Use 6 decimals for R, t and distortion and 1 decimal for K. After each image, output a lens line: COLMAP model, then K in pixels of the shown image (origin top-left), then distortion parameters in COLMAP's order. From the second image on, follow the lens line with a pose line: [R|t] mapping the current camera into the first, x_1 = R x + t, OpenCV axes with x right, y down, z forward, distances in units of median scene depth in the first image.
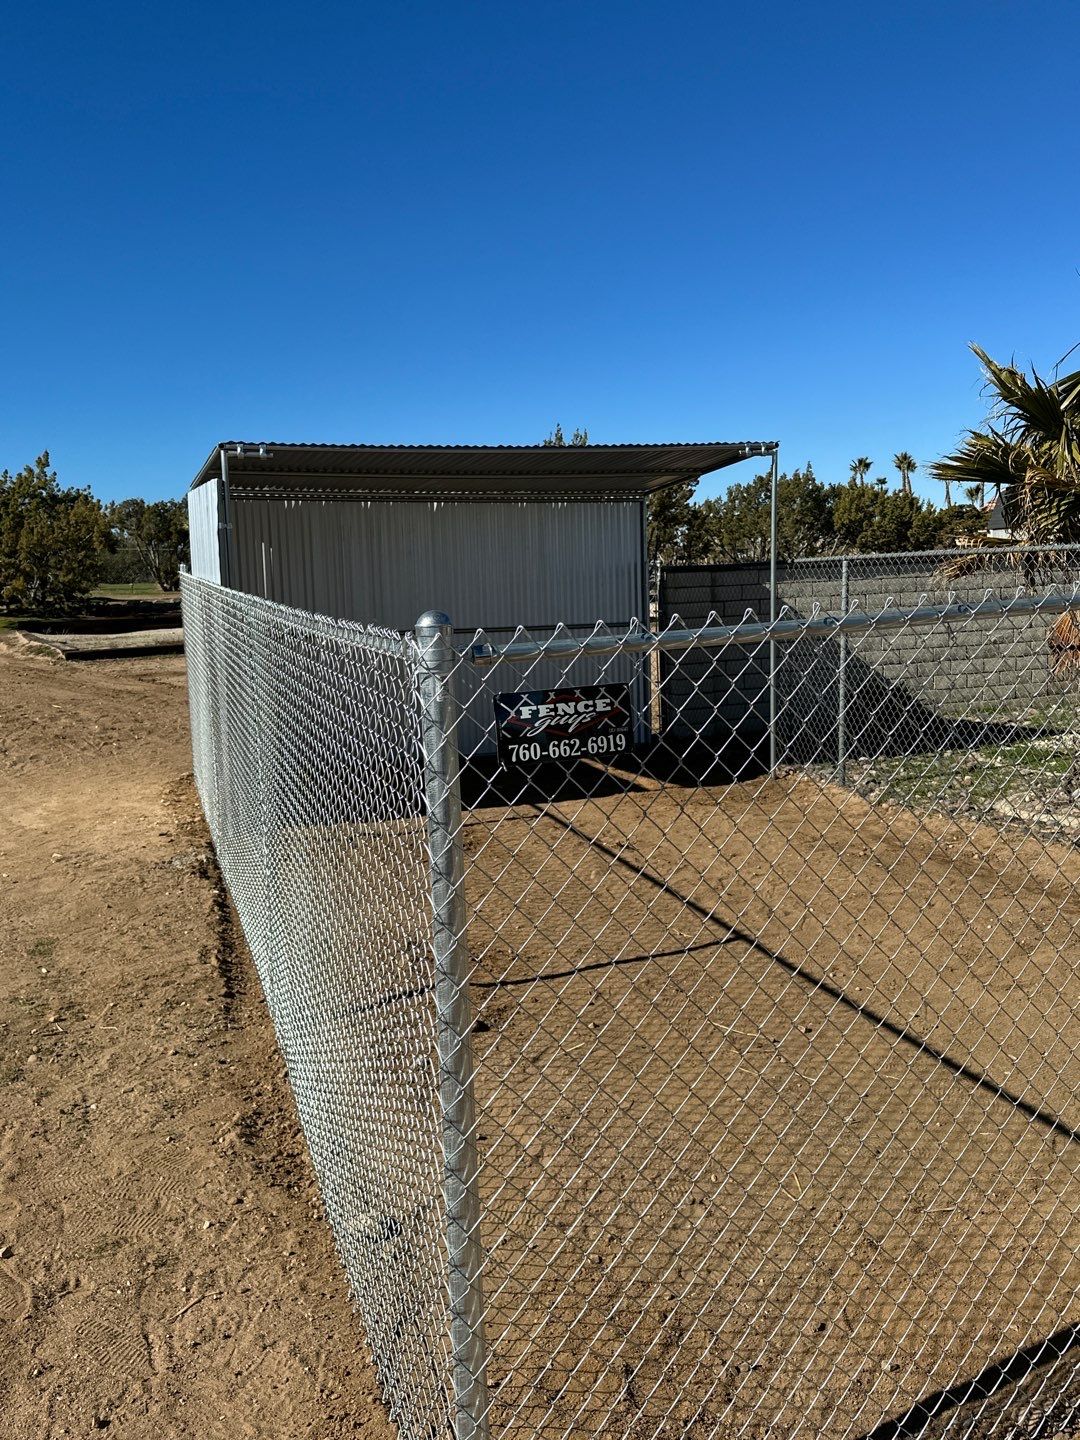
lens RADIAL K [[1222.8, 0, 541.3], [0, 1222.8, 727.0], [0, 0, 1]] dist [0.178872, -0.362898]
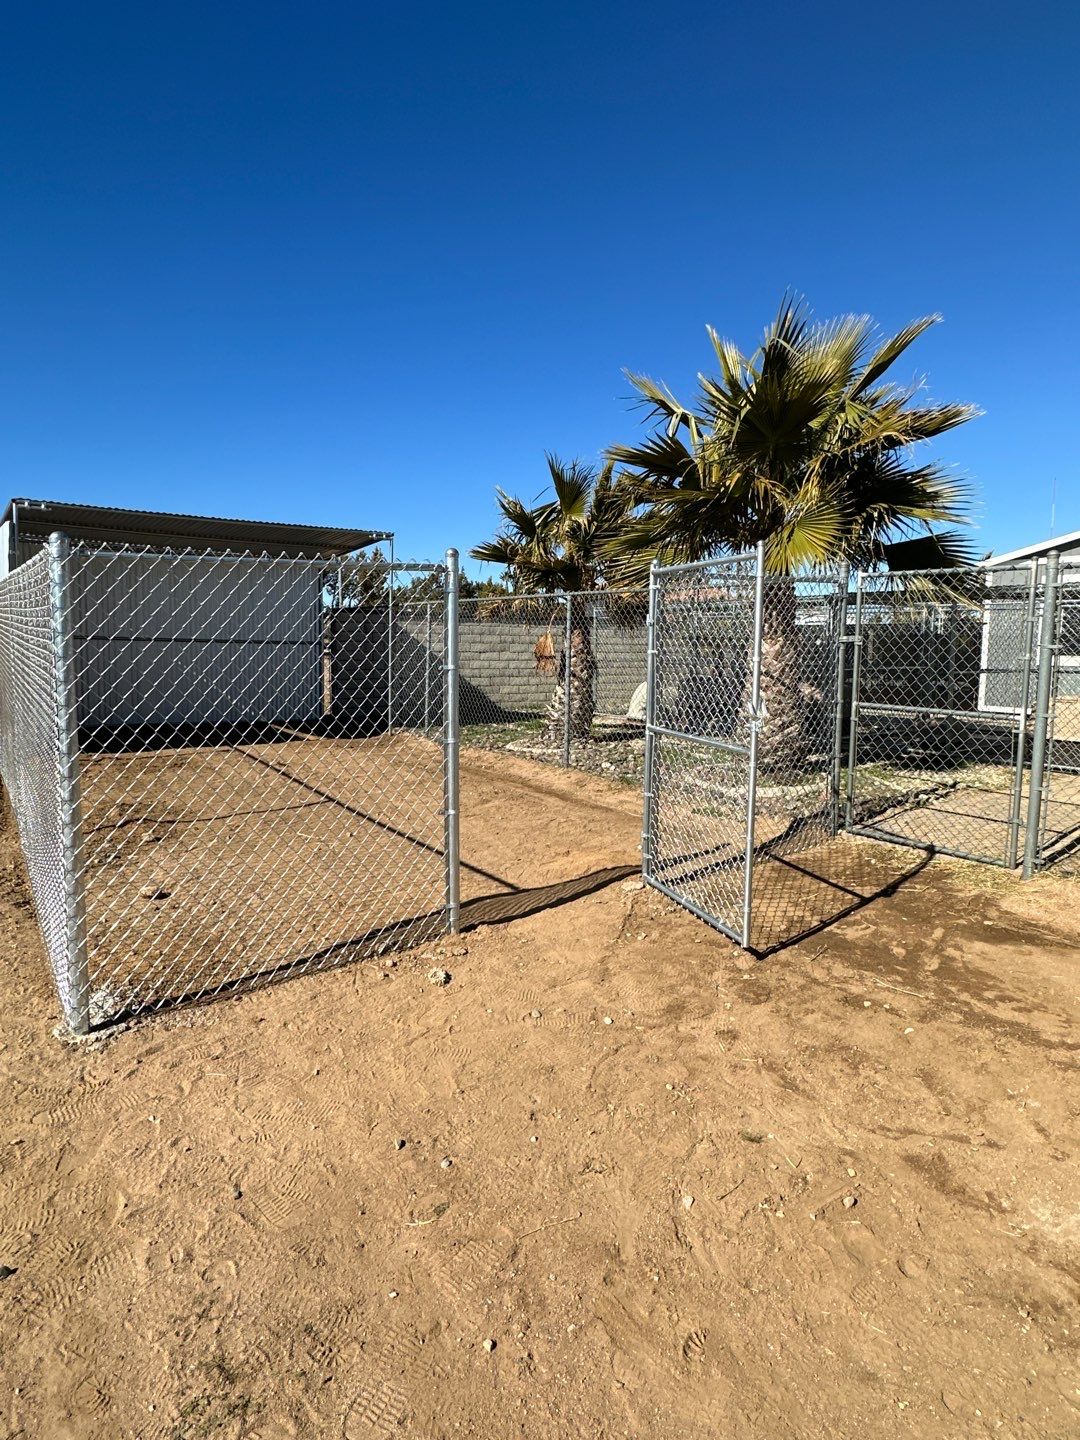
lens RADIAL K [[830.4, 0, 540.8], [0, 830.4, 723.3], [0, 0, 1]] dist [-0.004387, 0.001381]
pose [[0.958328, 0.021210, 0.284881, 0.069721], [-0.013558, 0.999493, -0.028806, 0.059993], [-0.285348, 0.023743, 0.958130, -0.135294]]
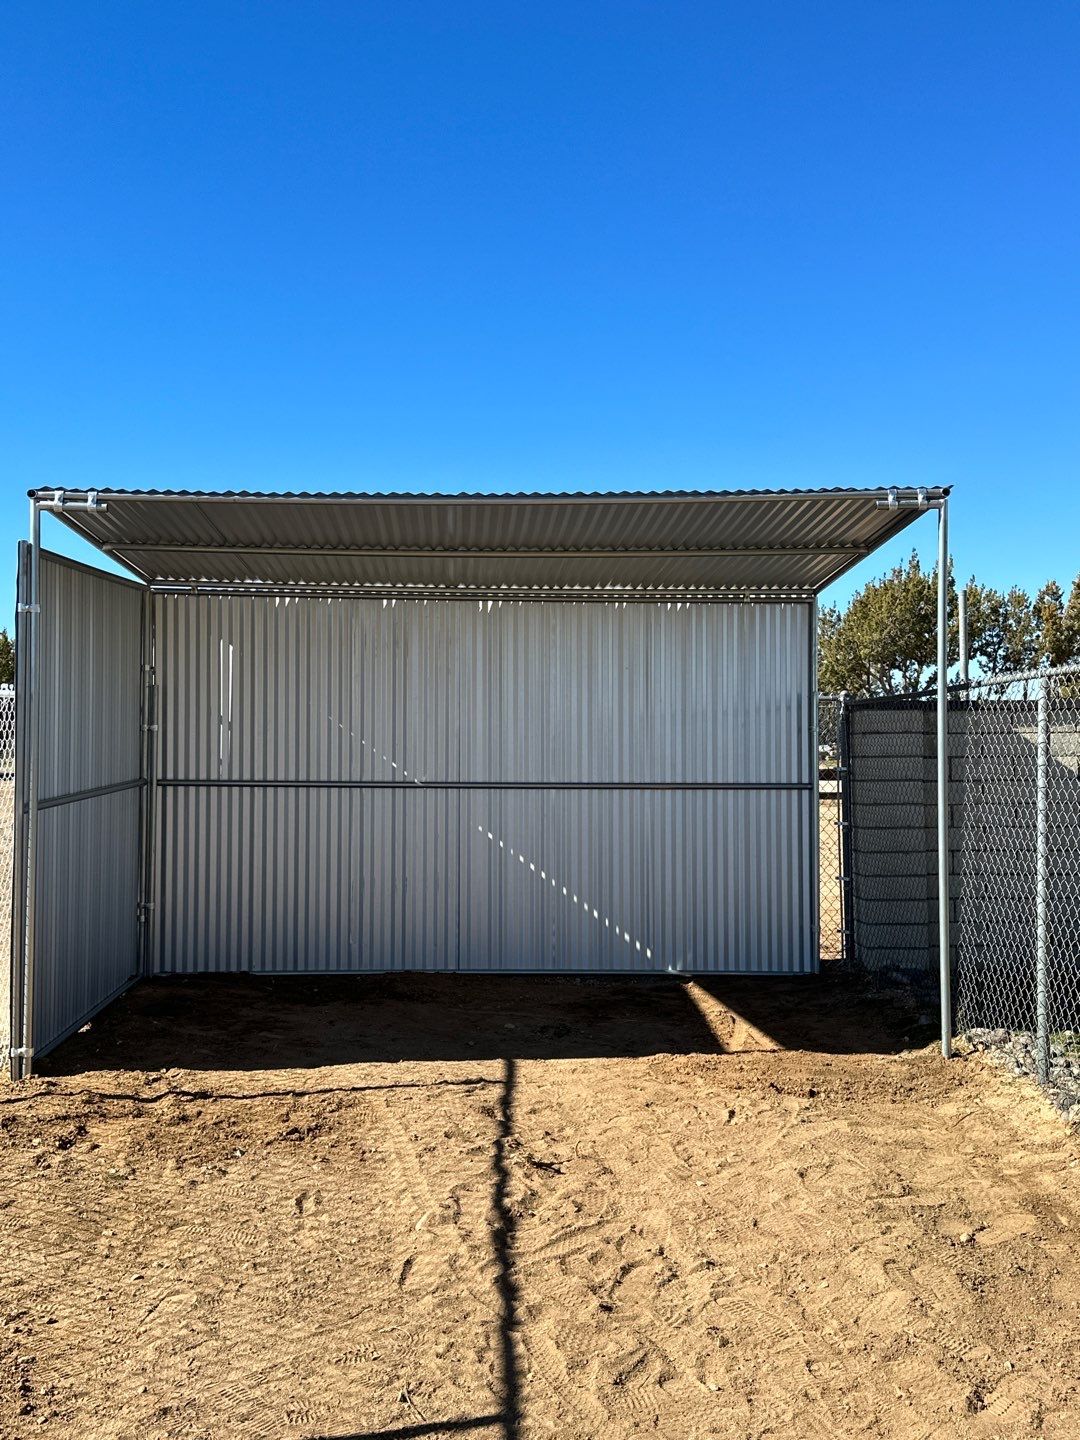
lens RADIAL K [[1417.9, 0, 534.3], [0, 1417.9, 721.6], [0, 0, 1]] dist [0.236140, -0.589891]
pose [[0.955005, 0.021266, -0.295825, 0.216383], [-0.061972, 0.989717, -0.128915, -0.014123], [0.290042, 0.141448, 0.946503, 0.302236]]
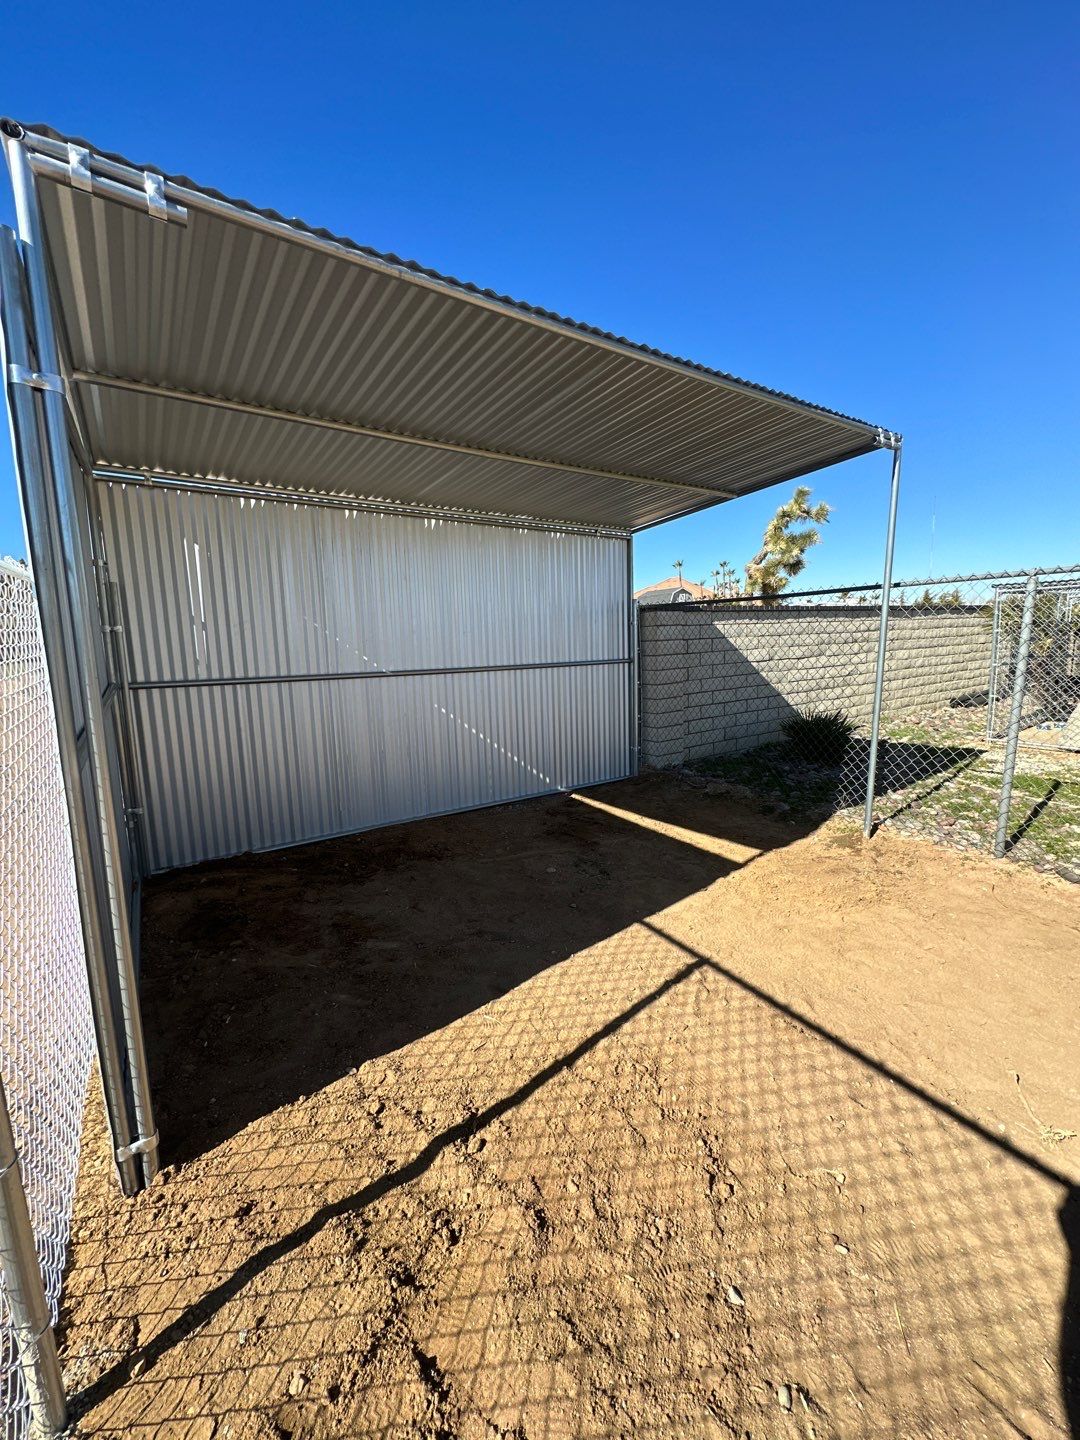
lens RADIAL K [[573.0, 0, 540.0], [0, 573.0, 720.0], [0, 0, 1]] dist [0.000314, -0.003501]
pose [[0.966866, -0.035157, 0.252852, -0.144837], [0.031312, 0.999325, 0.019219, -0.059197], [-0.253357, -0.010664, 0.967314, 0.719361]]
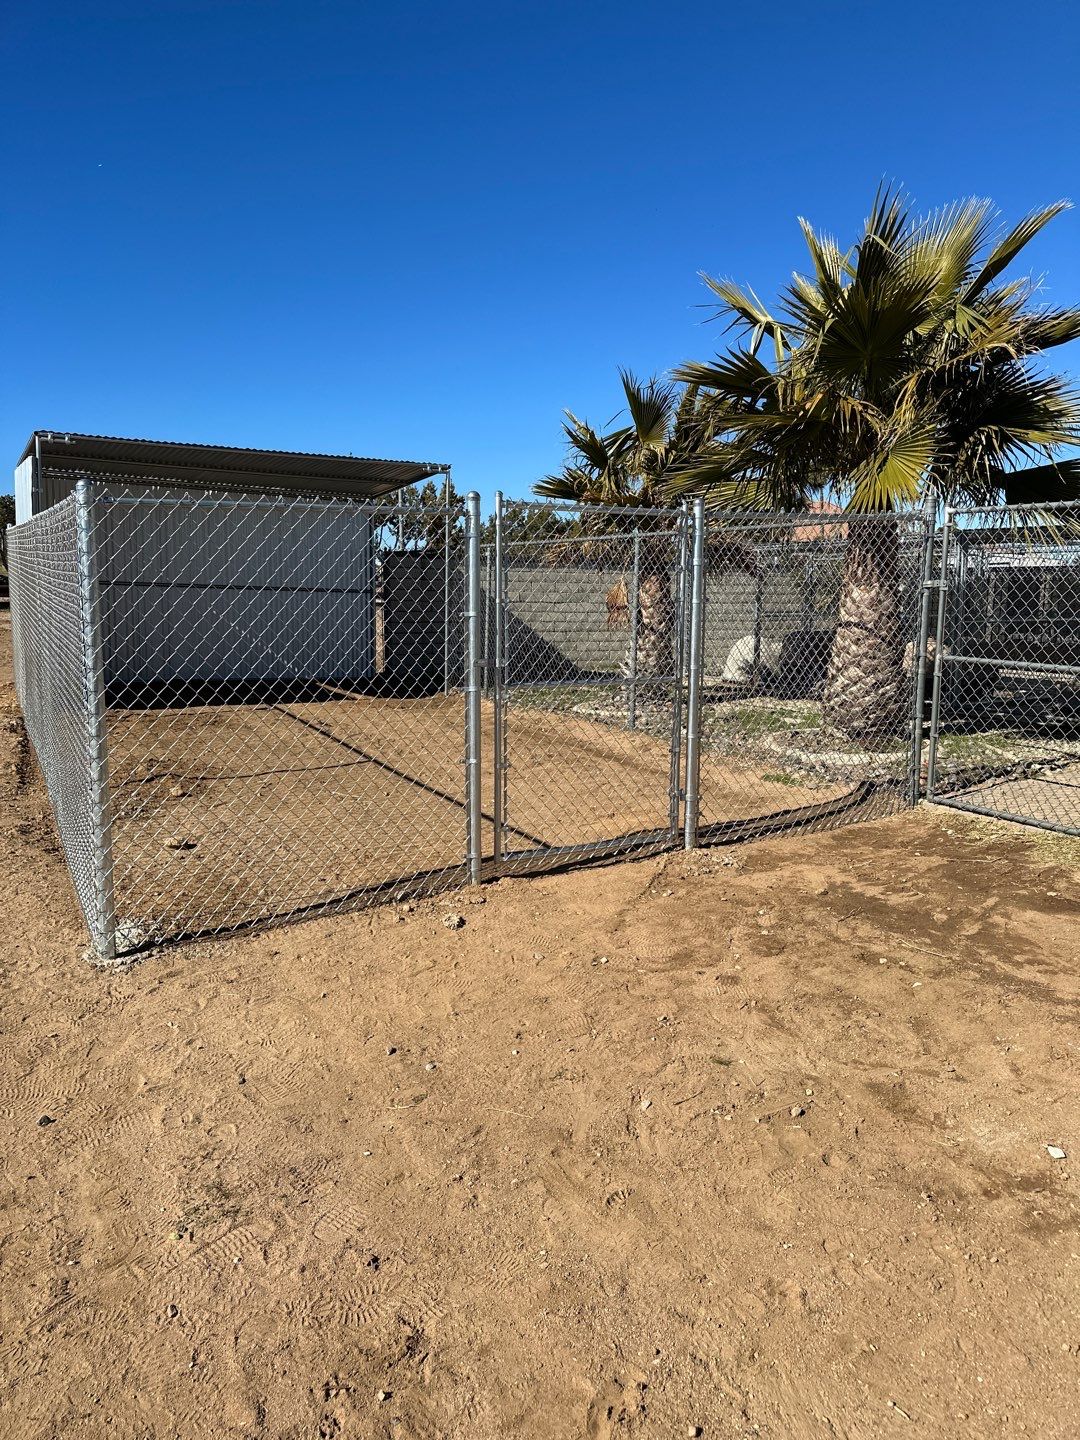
lens RADIAL K [[1002.3, 0, 551.8], [0, 1002.3, 726.7], [0, 0, 1]] dist [0.164902, -0.329993]
pose [[0.981305, 0.023905, 0.190969, 0.089999], [-0.026042, 0.999623, 0.008691, 0.071092], [-0.190689, -0.013502, 0.981558, -0.221879]]
